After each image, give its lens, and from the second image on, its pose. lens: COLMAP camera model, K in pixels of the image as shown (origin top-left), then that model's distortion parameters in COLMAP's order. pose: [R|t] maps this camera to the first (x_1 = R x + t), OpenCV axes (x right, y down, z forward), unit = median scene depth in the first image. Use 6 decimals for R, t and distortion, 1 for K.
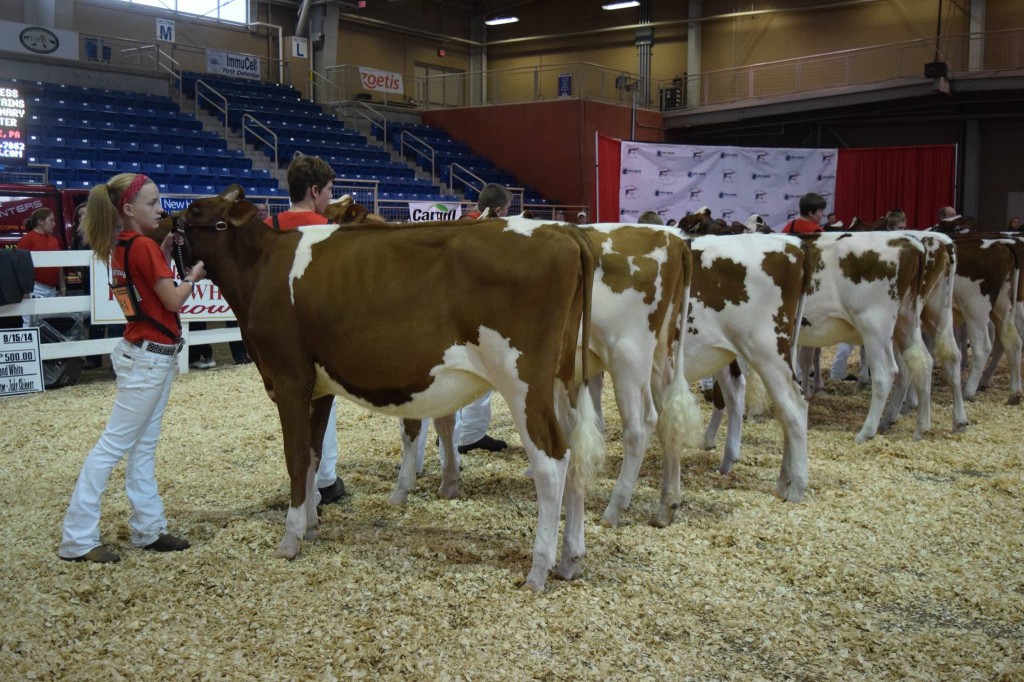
lens RADIAL K [[1068.5, 0, 513.0], [0, 1068.5, 348.0], [0, 0, 1]] dist [-0.056127, 0.000000]
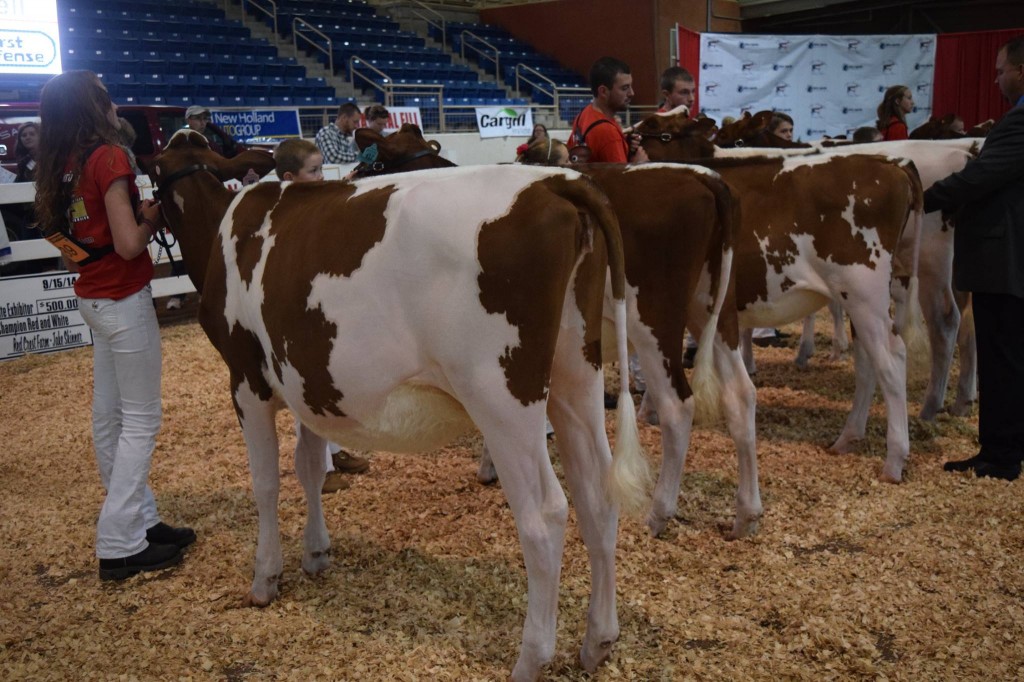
lens RADIAL K [[1068.5, 0, 514.6], [0, 1068.5, 349.7], [0, 0, 1]] dist [-0.056127, 0.000000]
pose [[0.998558, -0.023828, -0.048103, -0.021275], [0.028023, 0.995681, 0.088508, -0.007319], [0.045786, -0.089728, 0.994913, 0.055304]]
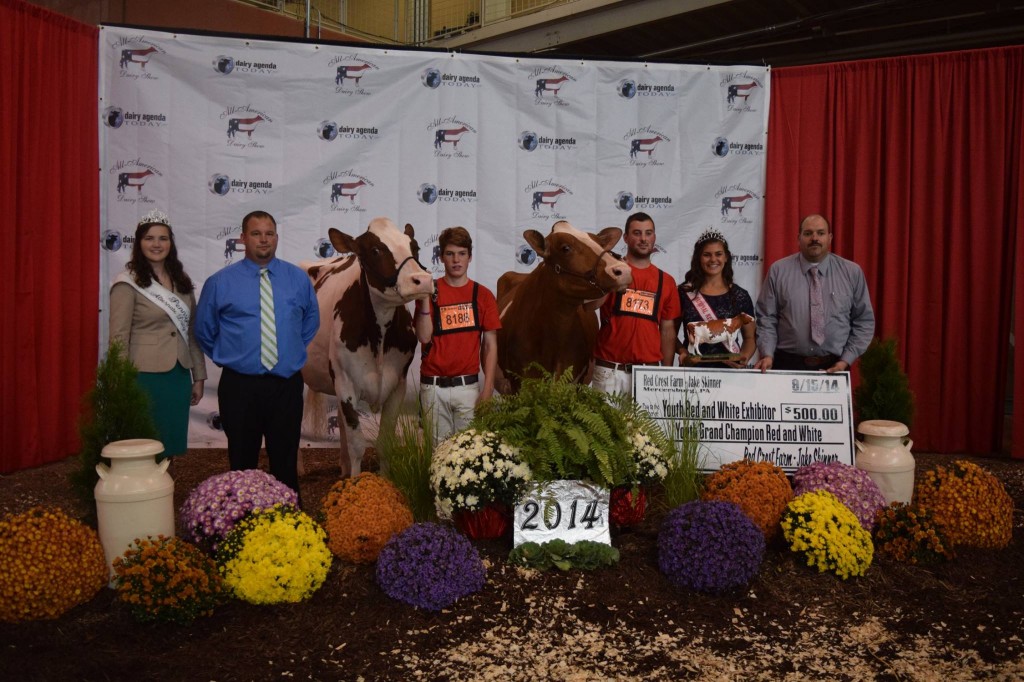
lens RADIAL K [[834.9, 0, 511.9], [0, 834.9, 348.8], [0, 0, 1]] dist [-0.071553, 0.000537]
pose [[0.999979, 0.004595, -0.004619, 0.228443], [-0.004818, 0.998762, -0.049511, -0.083120], [0.004385, 0.049532, 0.998763, 0.753750]]
